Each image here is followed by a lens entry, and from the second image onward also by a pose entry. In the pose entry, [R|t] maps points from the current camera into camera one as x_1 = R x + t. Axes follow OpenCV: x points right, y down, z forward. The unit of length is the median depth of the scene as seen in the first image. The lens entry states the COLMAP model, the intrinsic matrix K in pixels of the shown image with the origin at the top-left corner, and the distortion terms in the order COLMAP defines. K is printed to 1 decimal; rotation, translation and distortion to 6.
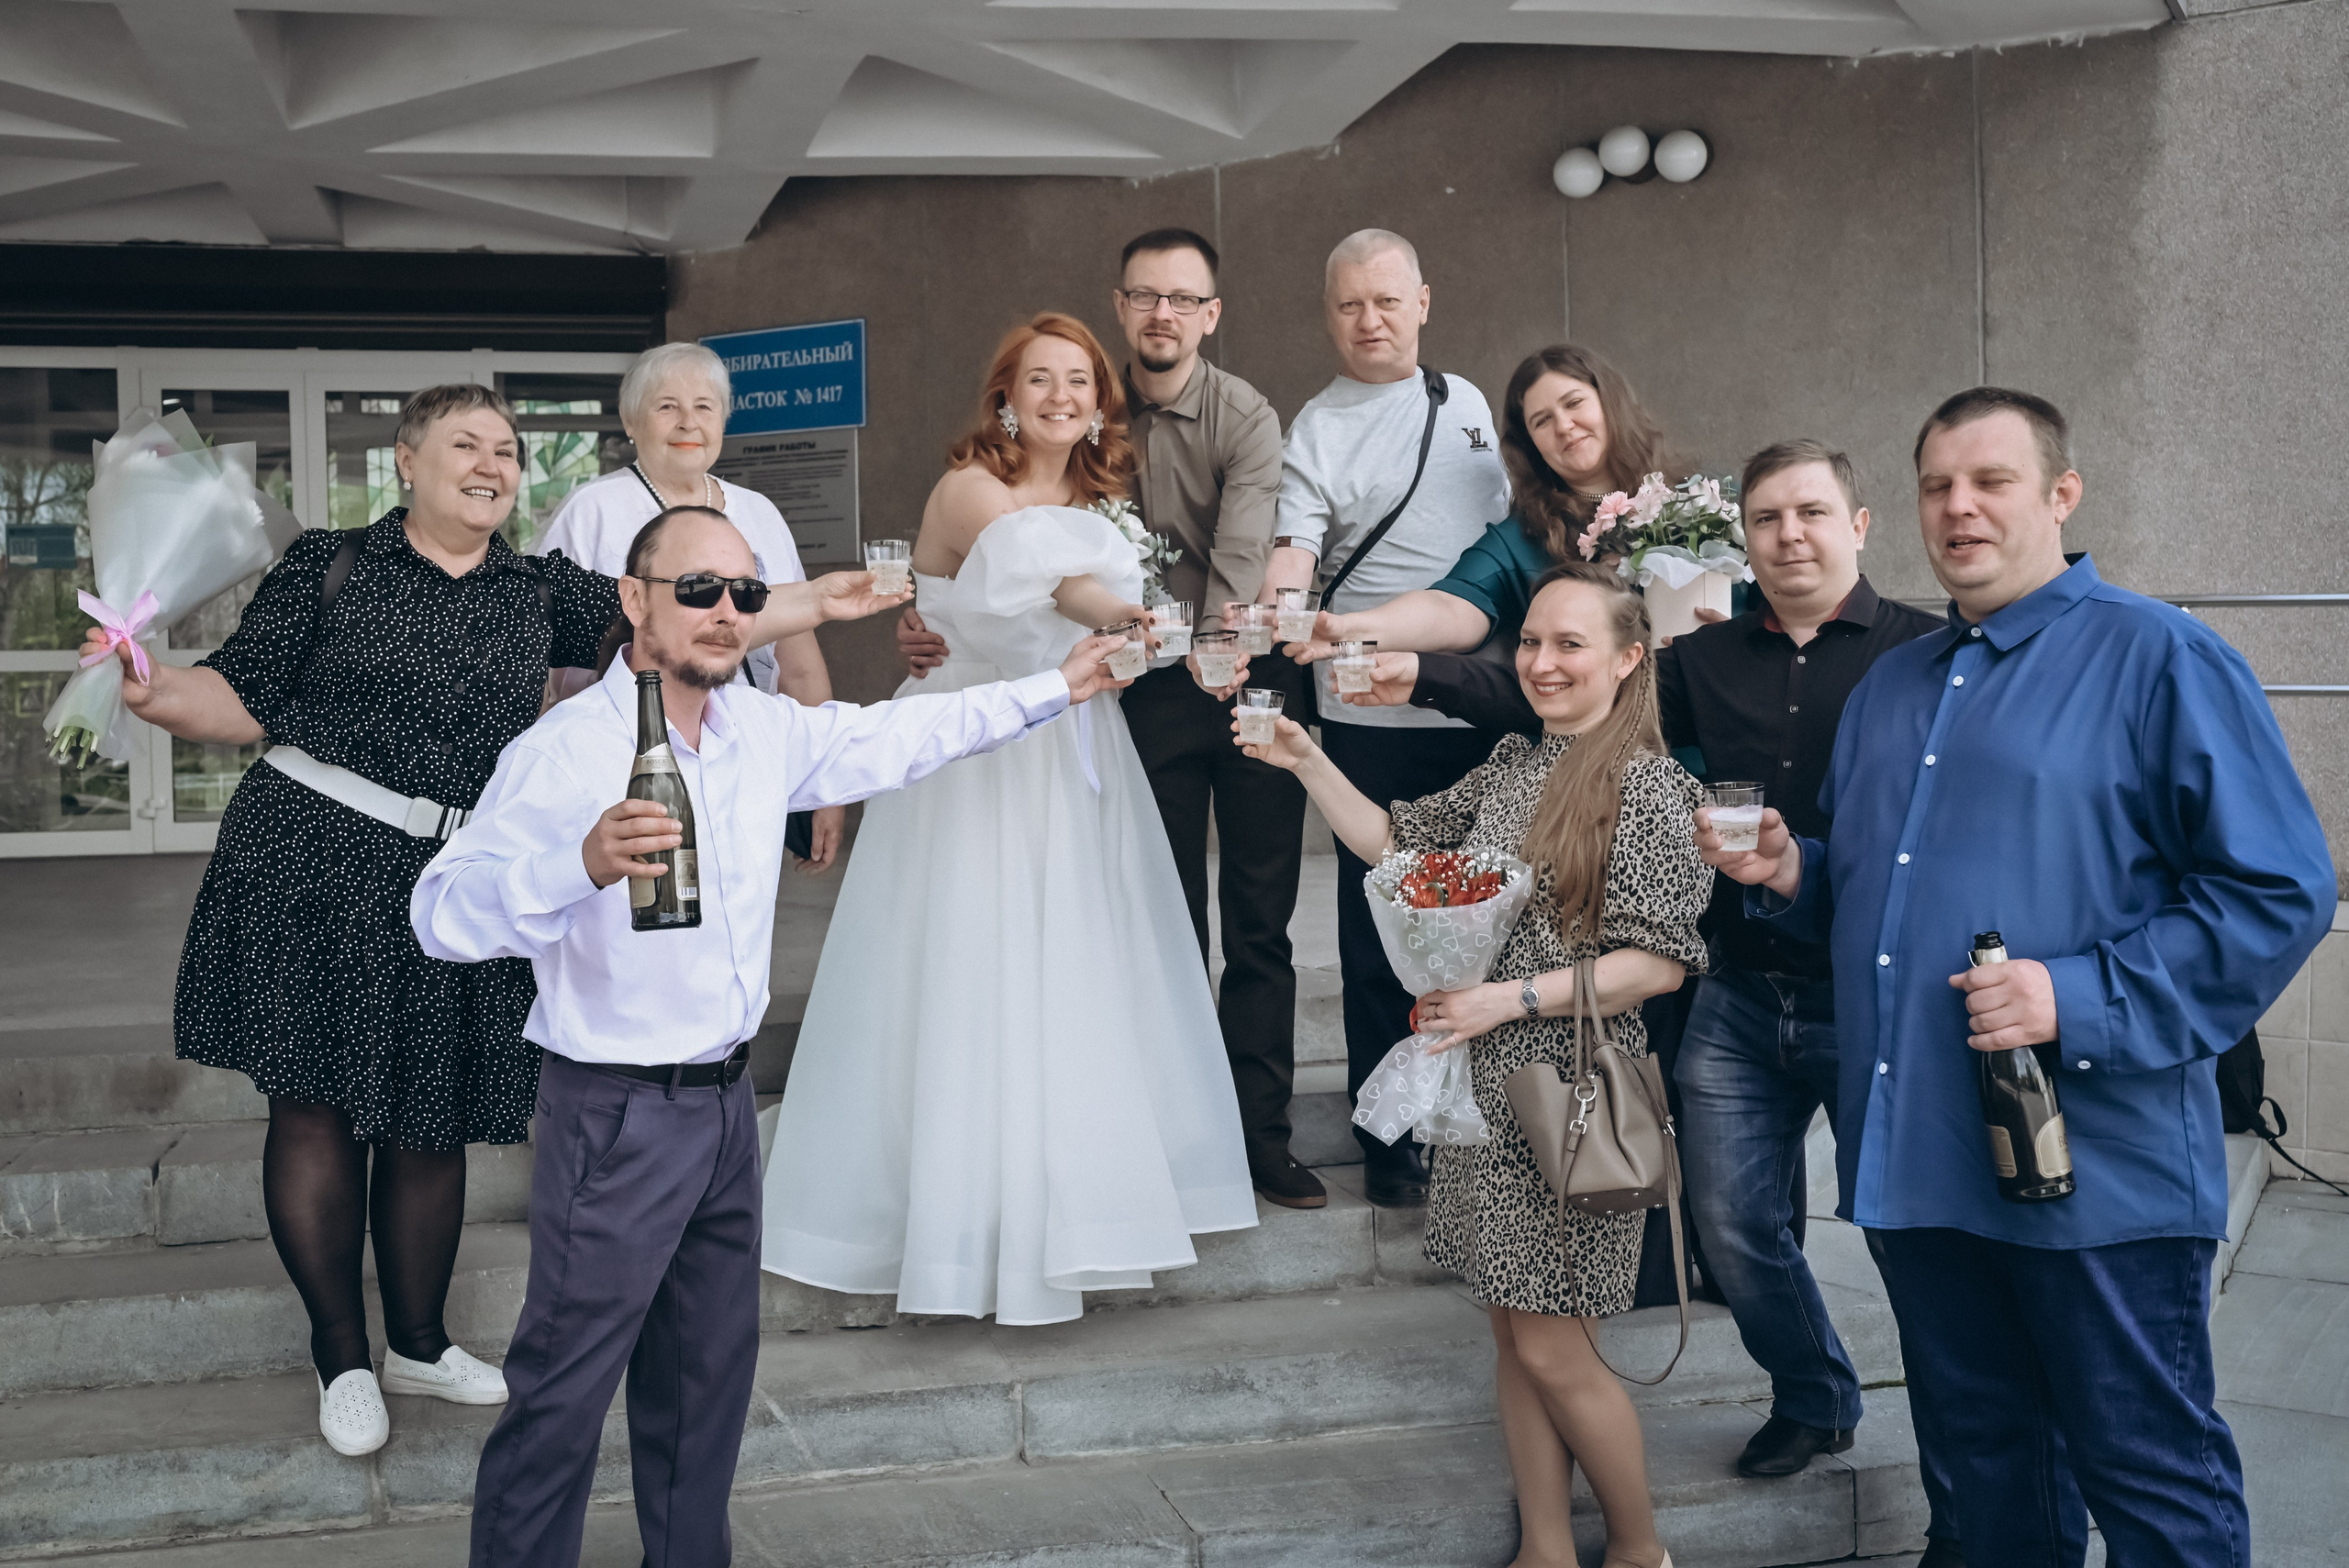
lens RADIAL K [[2226.2, 0, 1174.5], [0, 2226.2, 784.0], [0, 0, 1]] dist [0.050830, -0.165522]
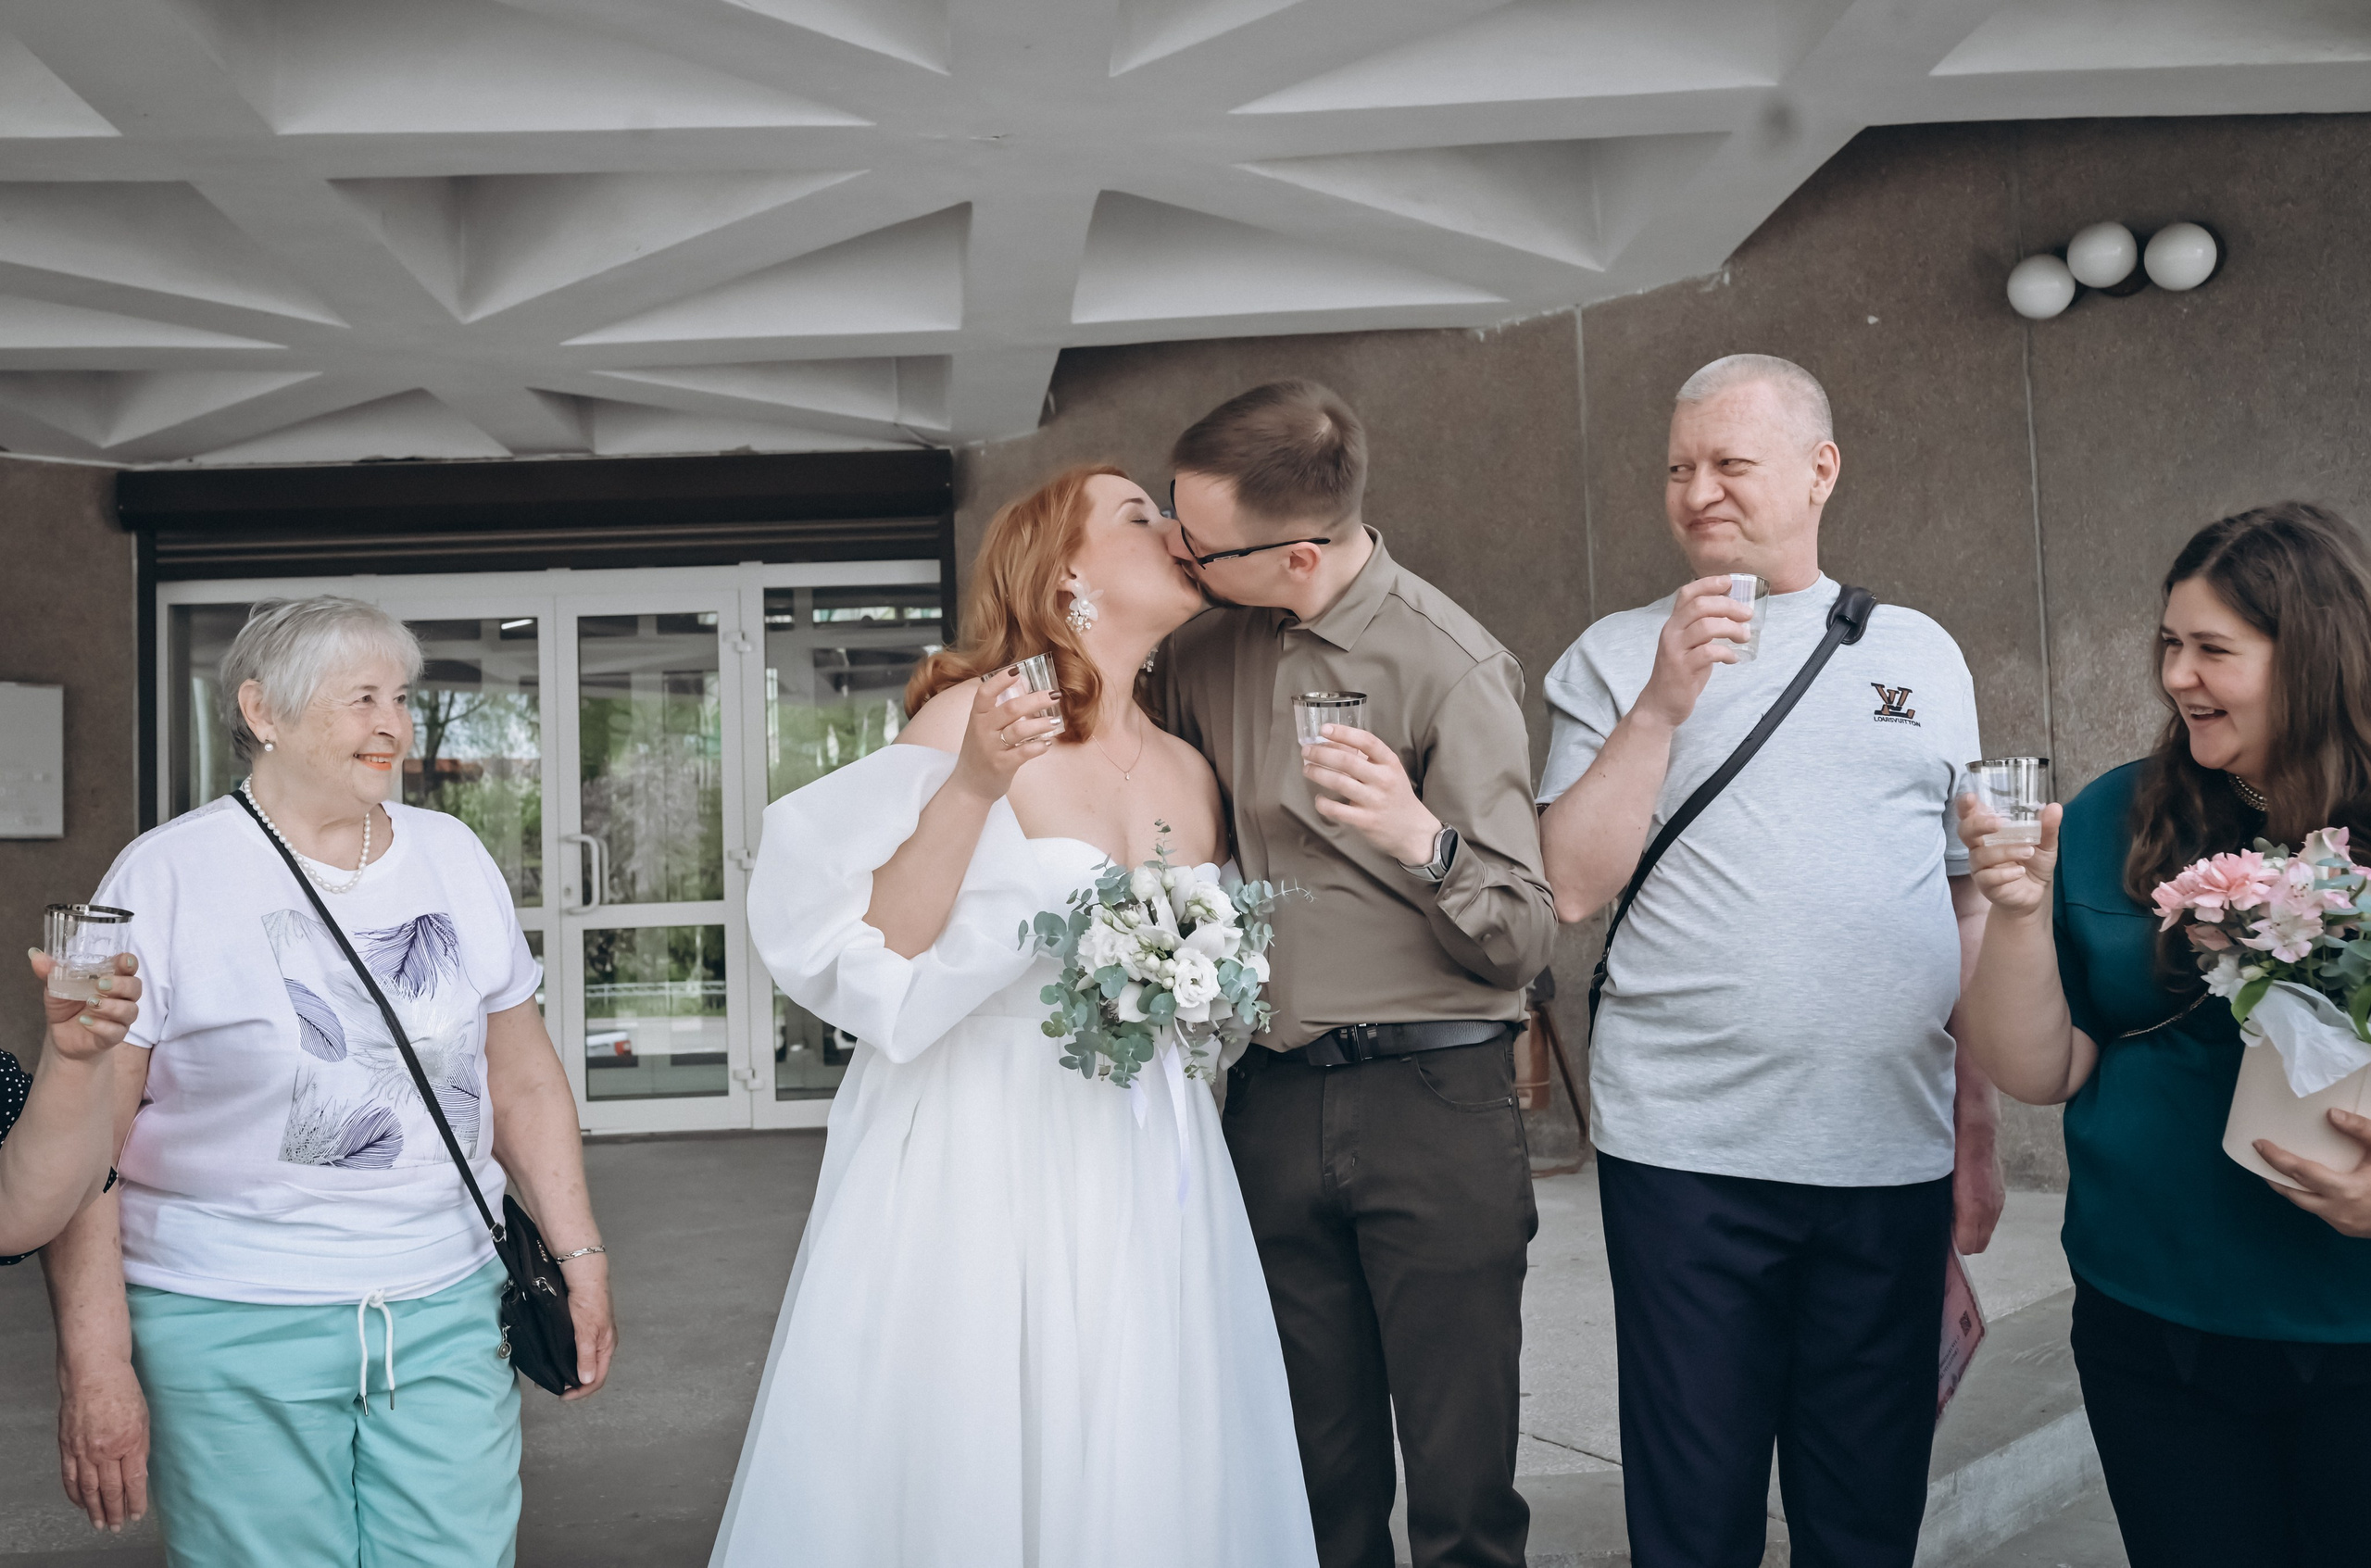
lens RADIAL K [[2370.9, 0, 1185.5], [0, 2370.9, 784.0], [0, 0, 1]] dist [-0.003398, -0.011573]
pose [[0.983265, -0.021091, -0.180956, 0.034044], [0.005562, 0.996289, -0.085896, -0.033541], [0.182096, 0.083452, 0.979733, 0.156623]]
